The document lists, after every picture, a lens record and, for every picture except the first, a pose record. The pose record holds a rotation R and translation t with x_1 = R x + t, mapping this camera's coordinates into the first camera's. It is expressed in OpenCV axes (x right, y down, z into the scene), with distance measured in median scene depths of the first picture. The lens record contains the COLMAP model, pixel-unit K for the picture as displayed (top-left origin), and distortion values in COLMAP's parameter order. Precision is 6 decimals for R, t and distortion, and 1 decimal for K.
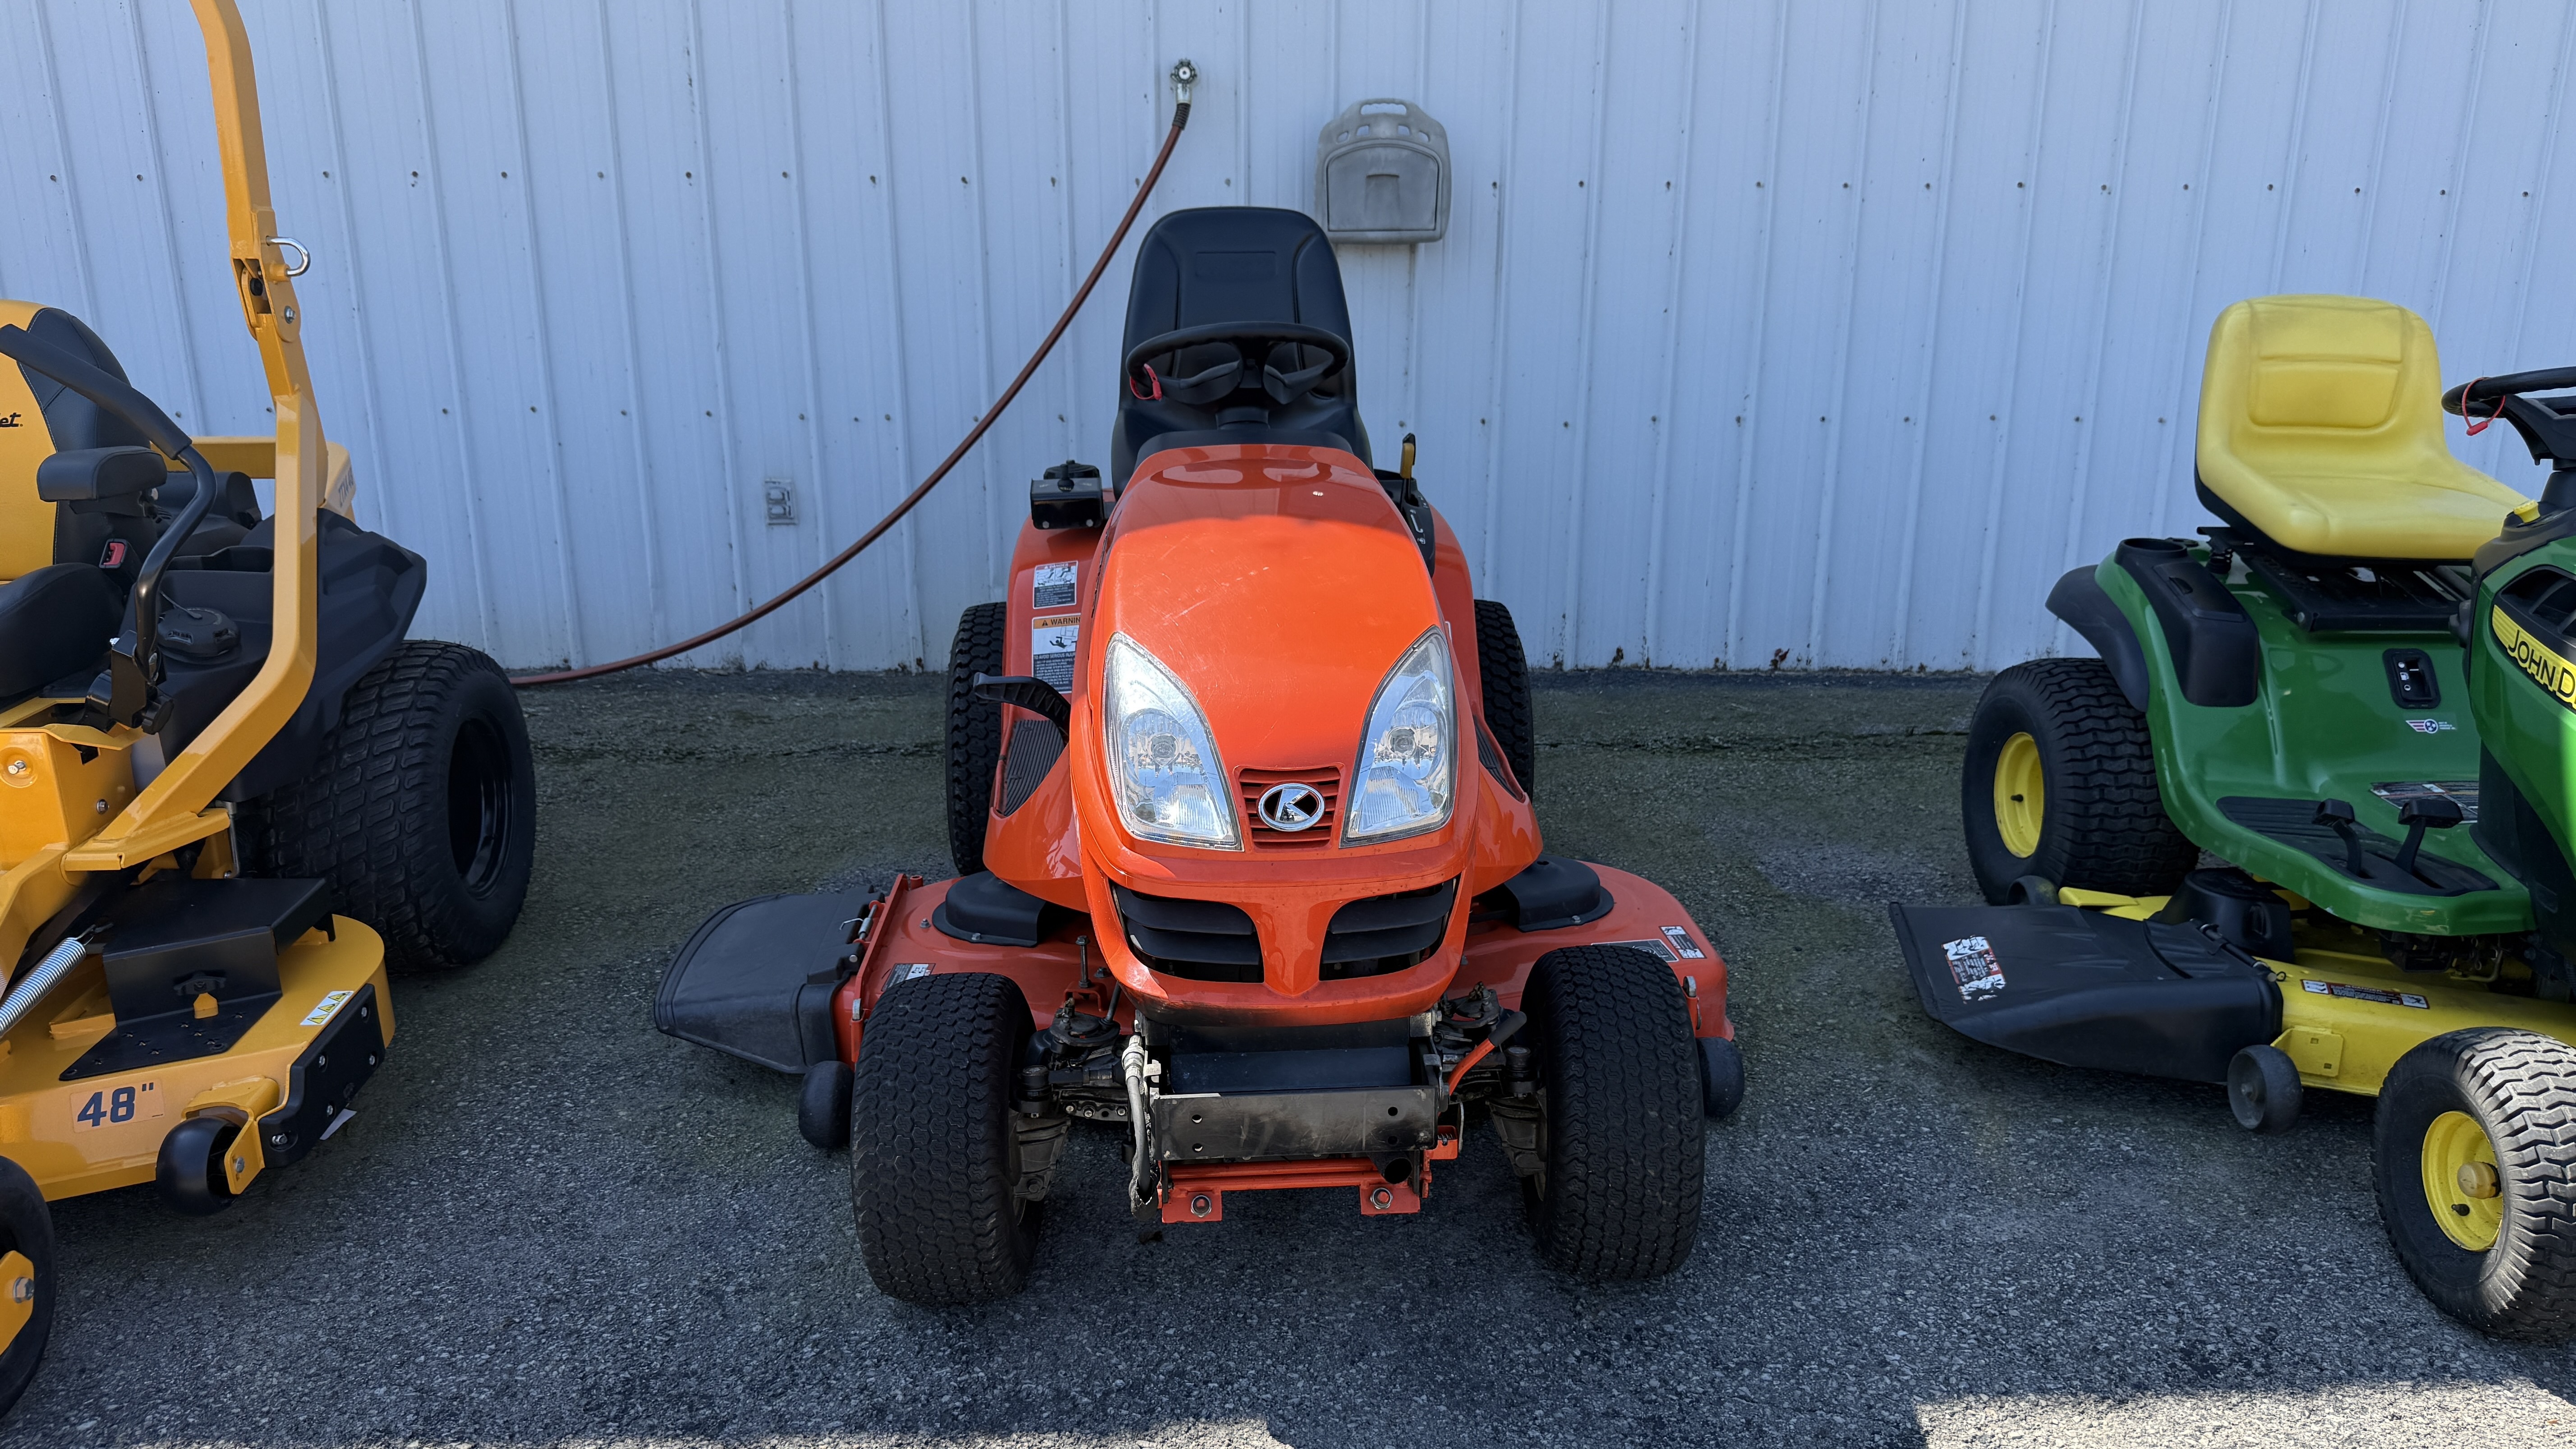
lens RADIAL K [[1794.4, 0, 1288.0], [0, 1794.4, 724.5], [0, 0, 1]] dist [0.068049, -0.096864]
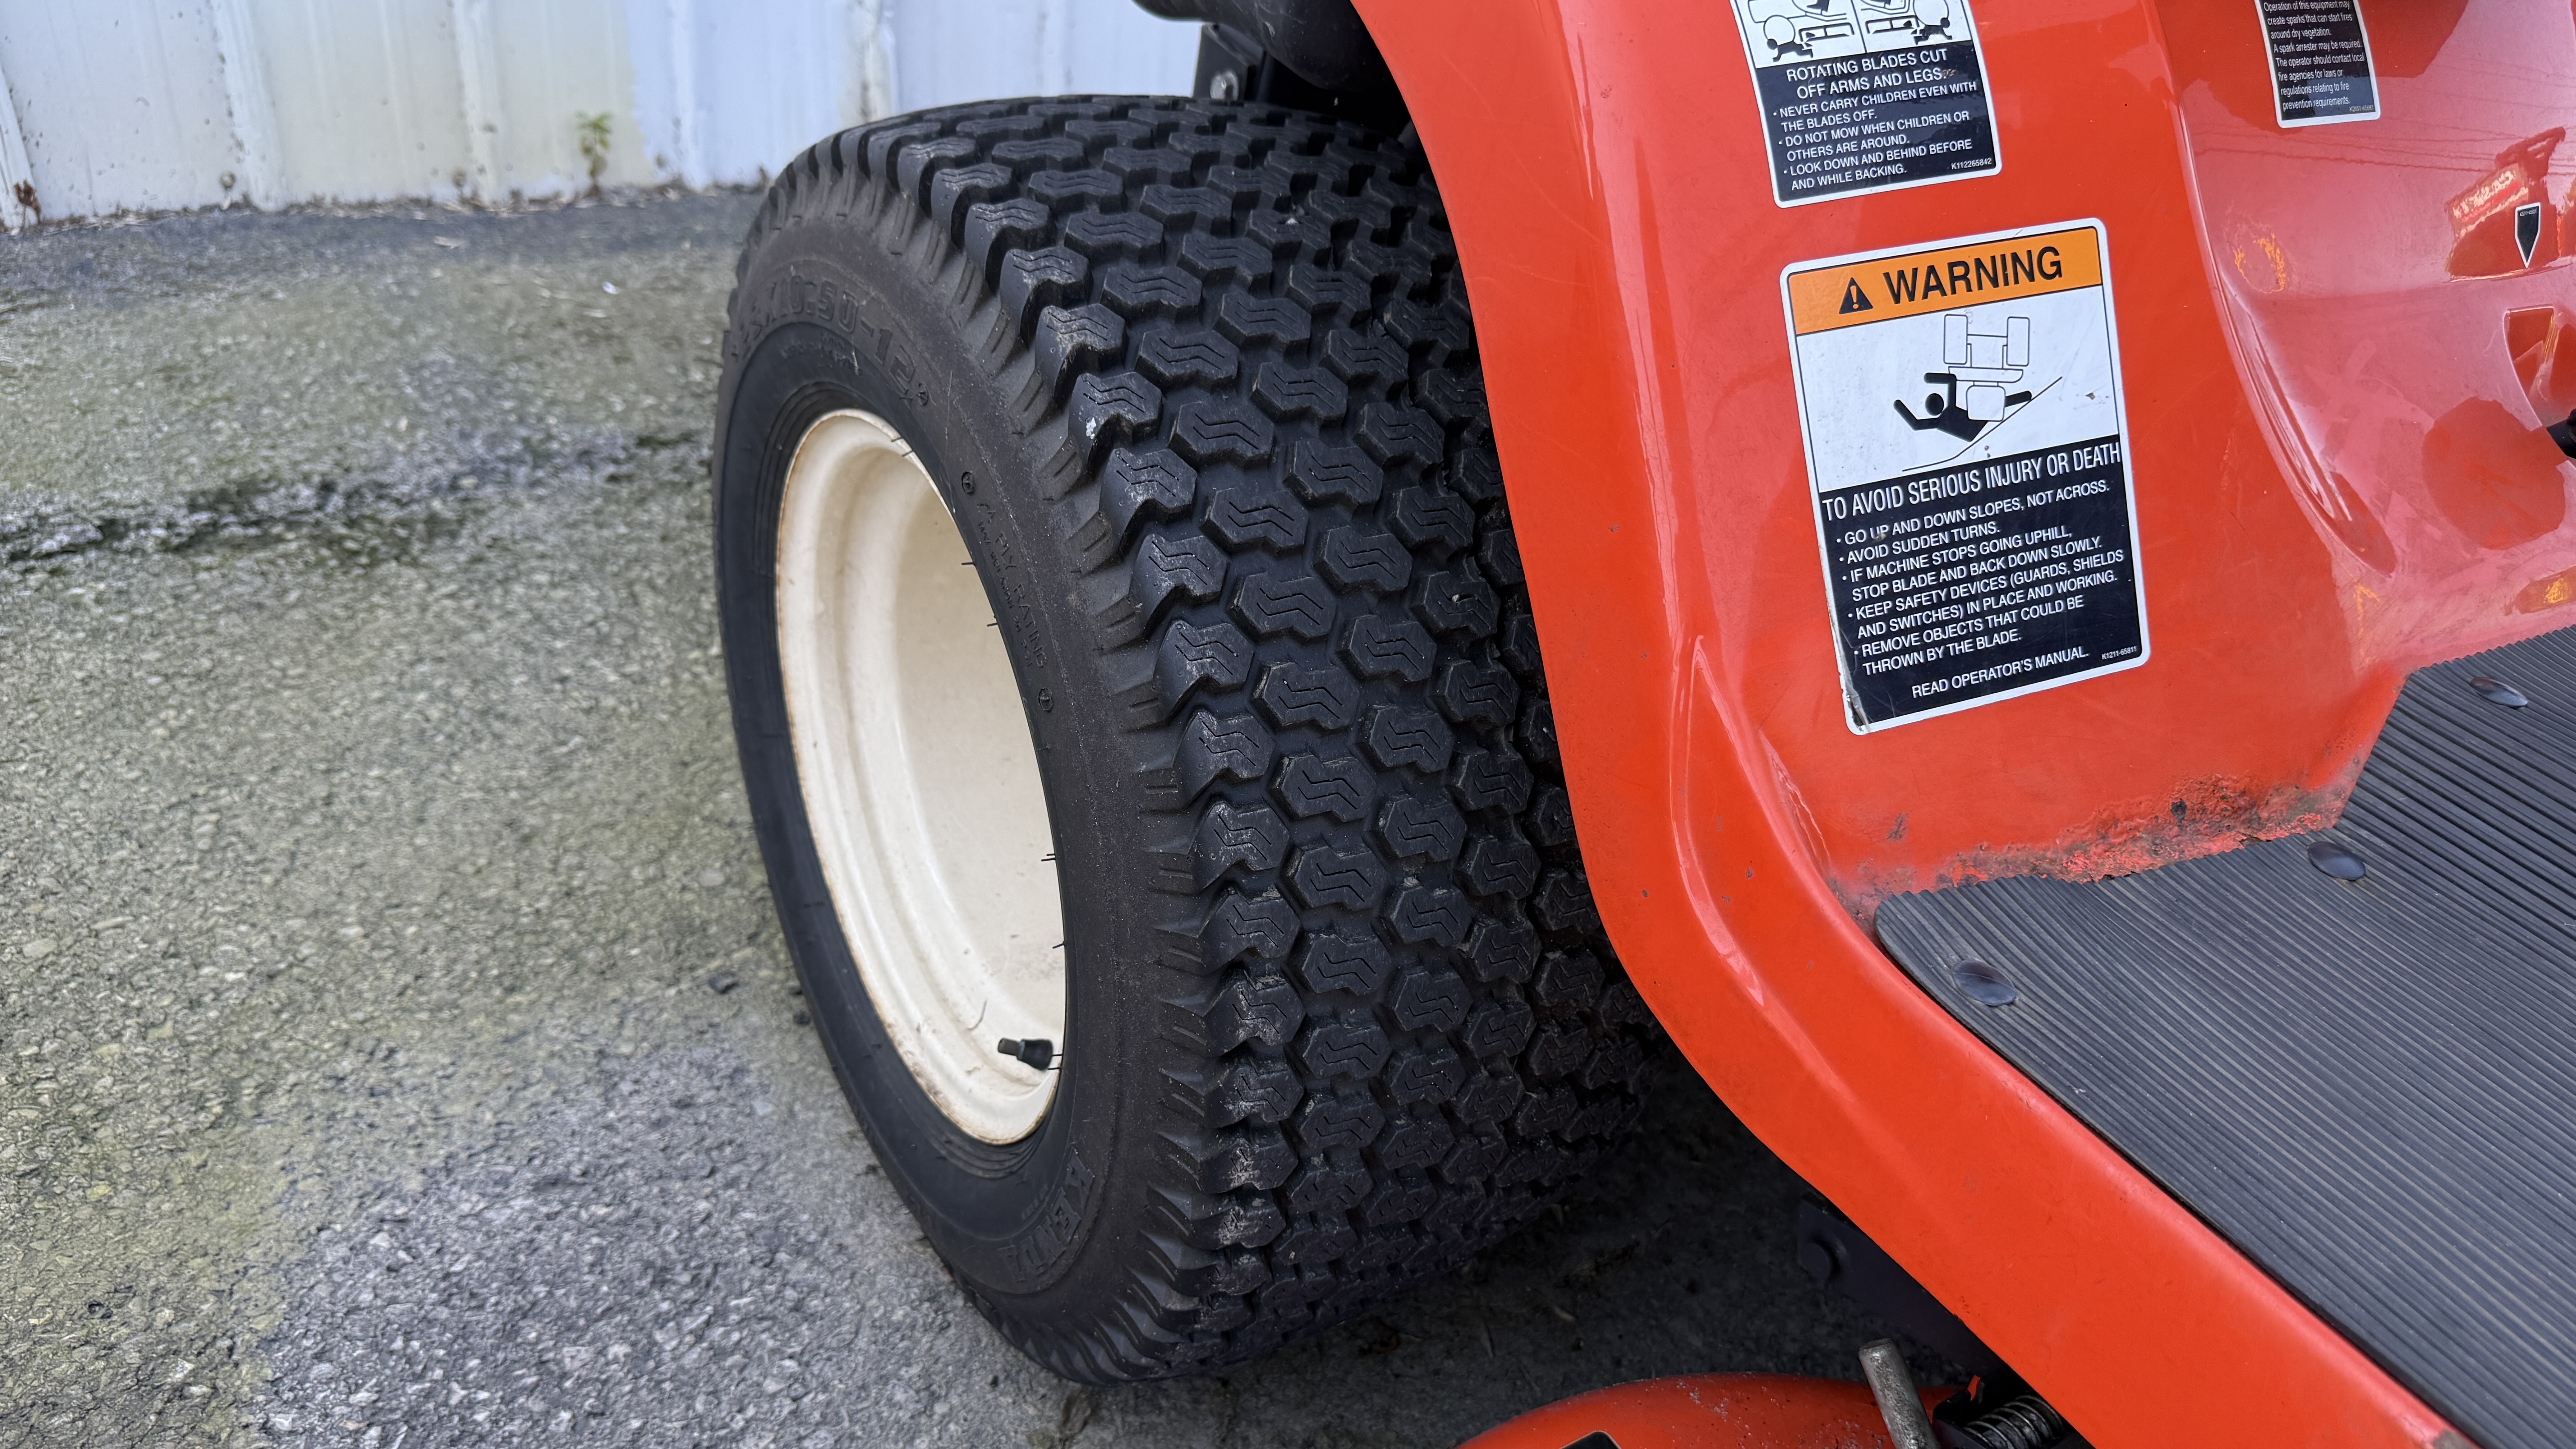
lens RADIAL K [[1781.5, 0, 1306.2], [0, 1781.5, 710.3], [0, 0, 1]] dist [0.065539, -0.107579]
pose [[0.871009, -0.177852, 0.457944, -0.327750], [0.021694, 0.945183, 0.325819, -0.093413], [-0.490788, -0.273857, 0.827121, 1.064230]]
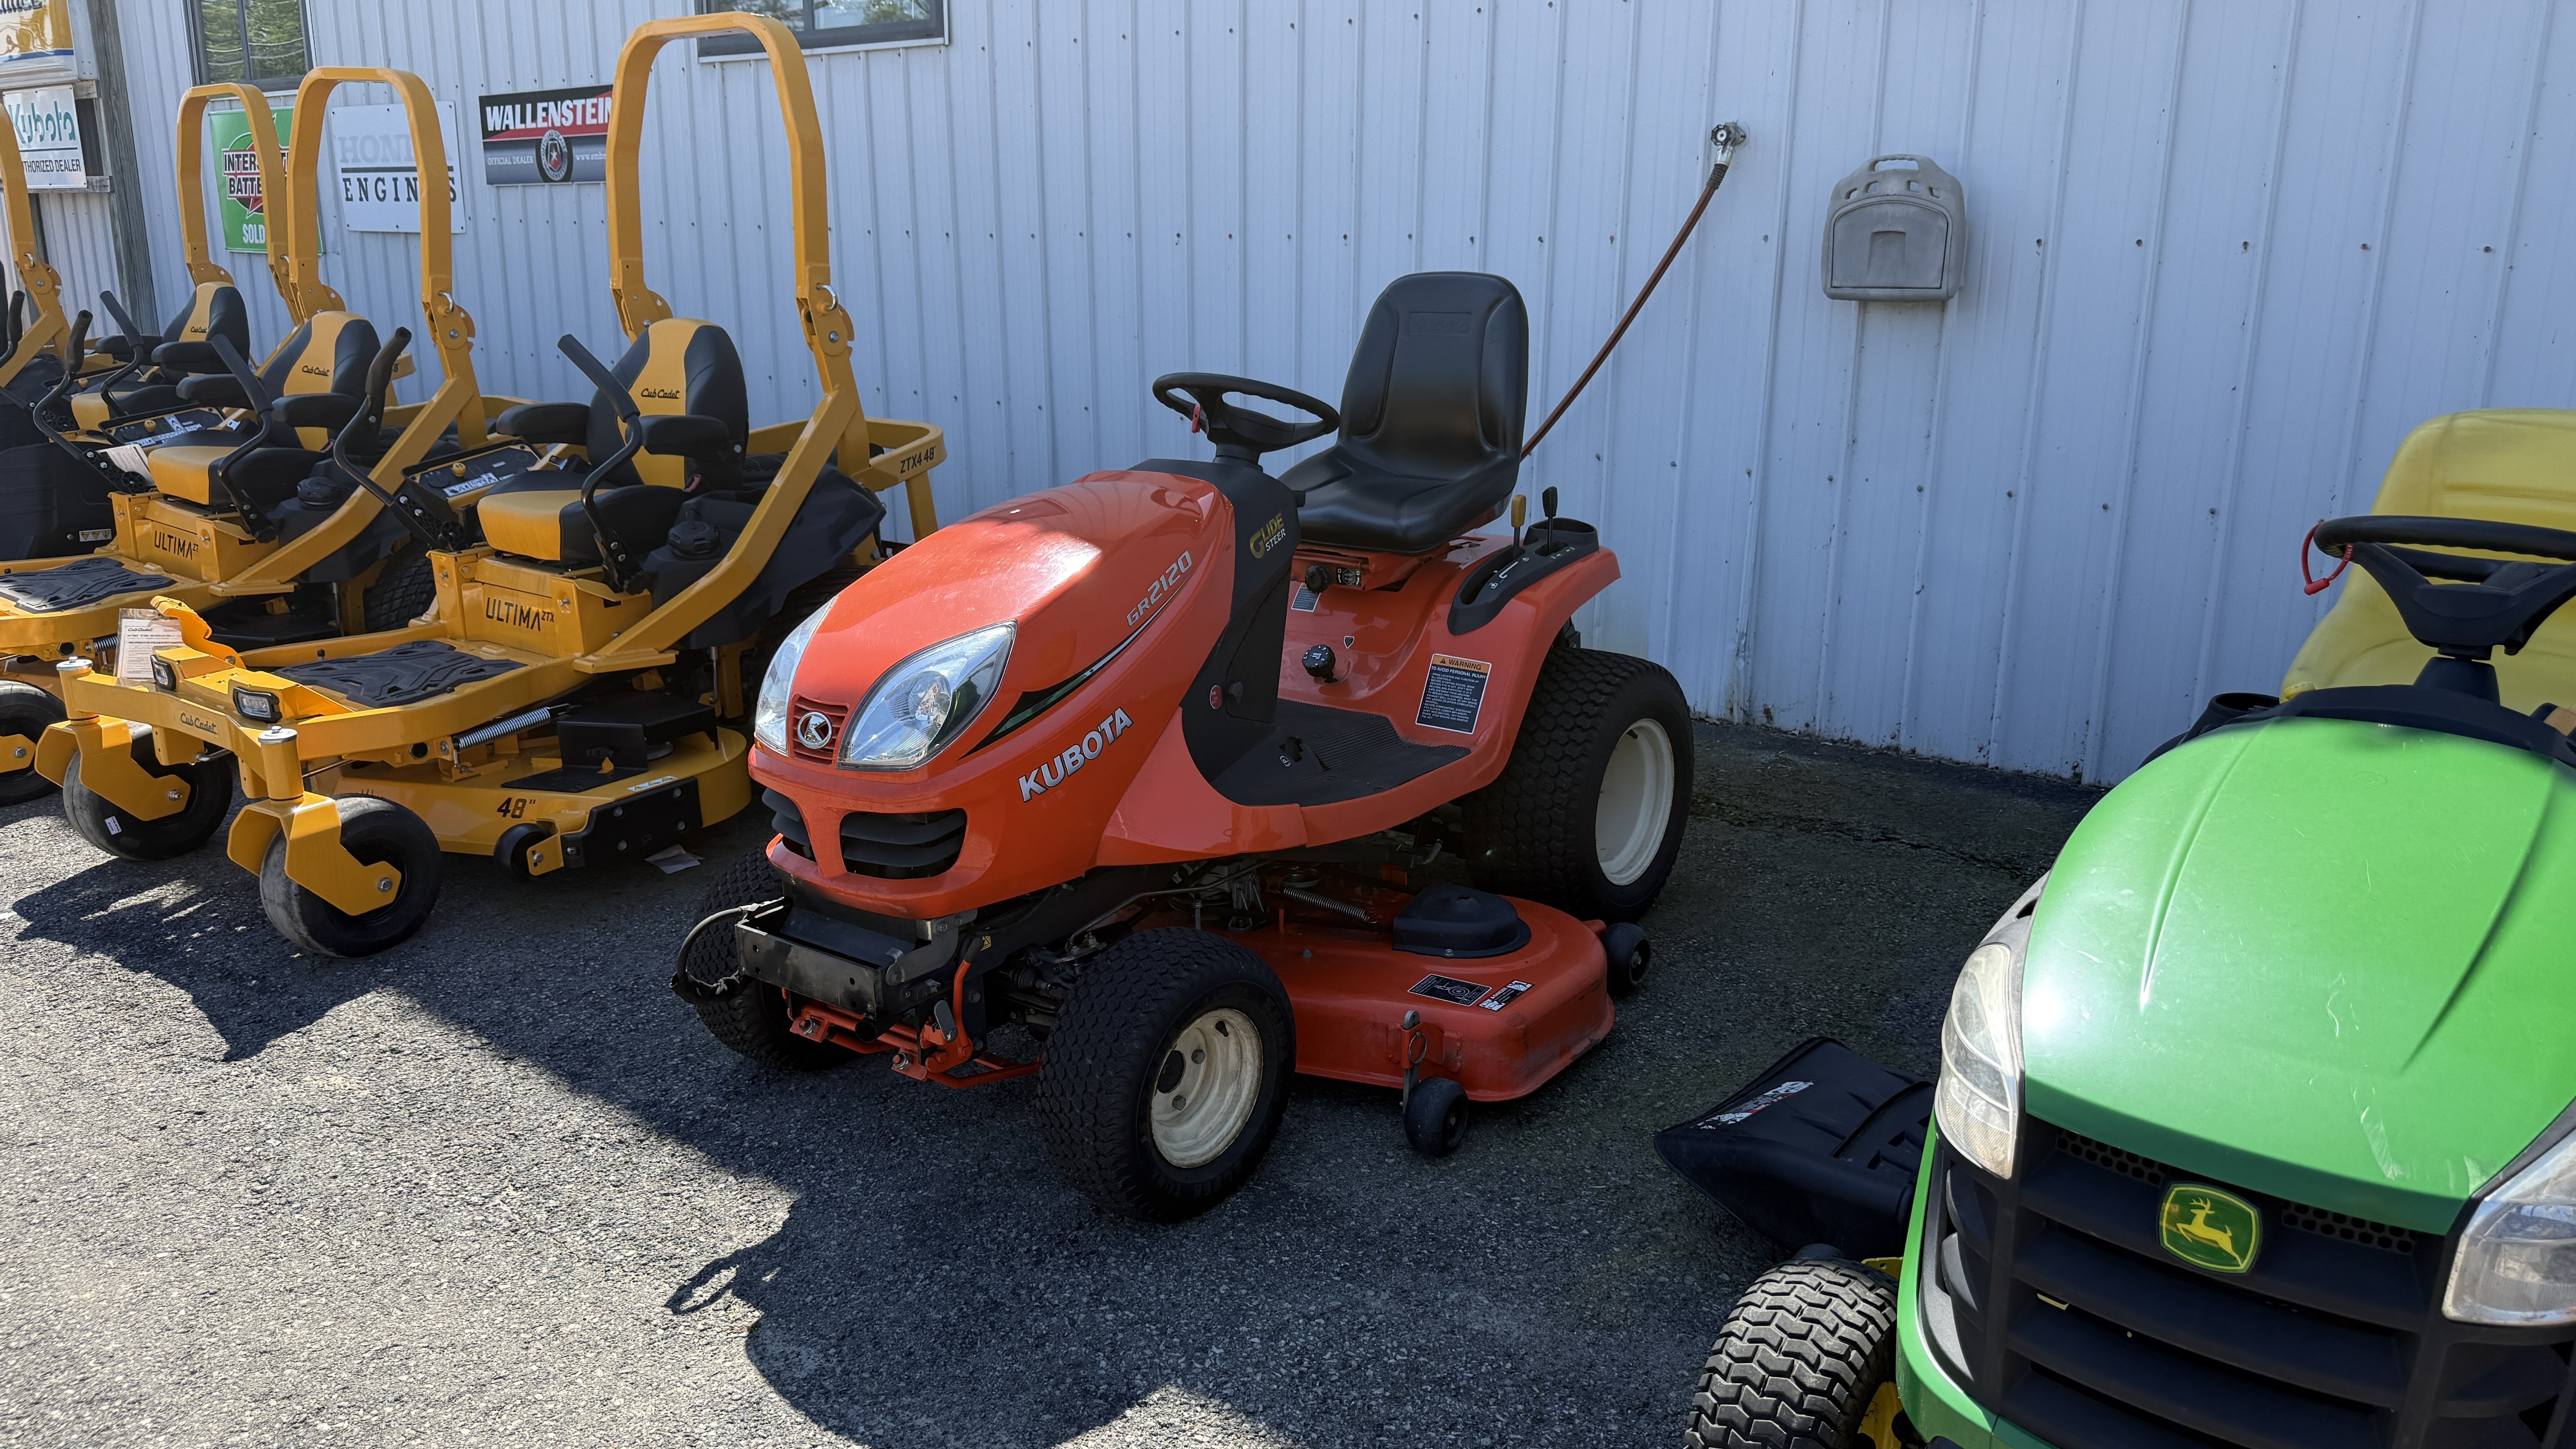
lens RADIAL K [[1781.5, 0, 1306.2], [0, 1781.5, 710.3], [0, 0, 1]] dist [0.065539, -0.107579]
pose [[0.768184, 0.165659, -0.618425, 0.815174], [-0.180536, 0.982795, 0.039009, -0.063501], [0.614247, 0.081682, 0.784875, 0.140133]]
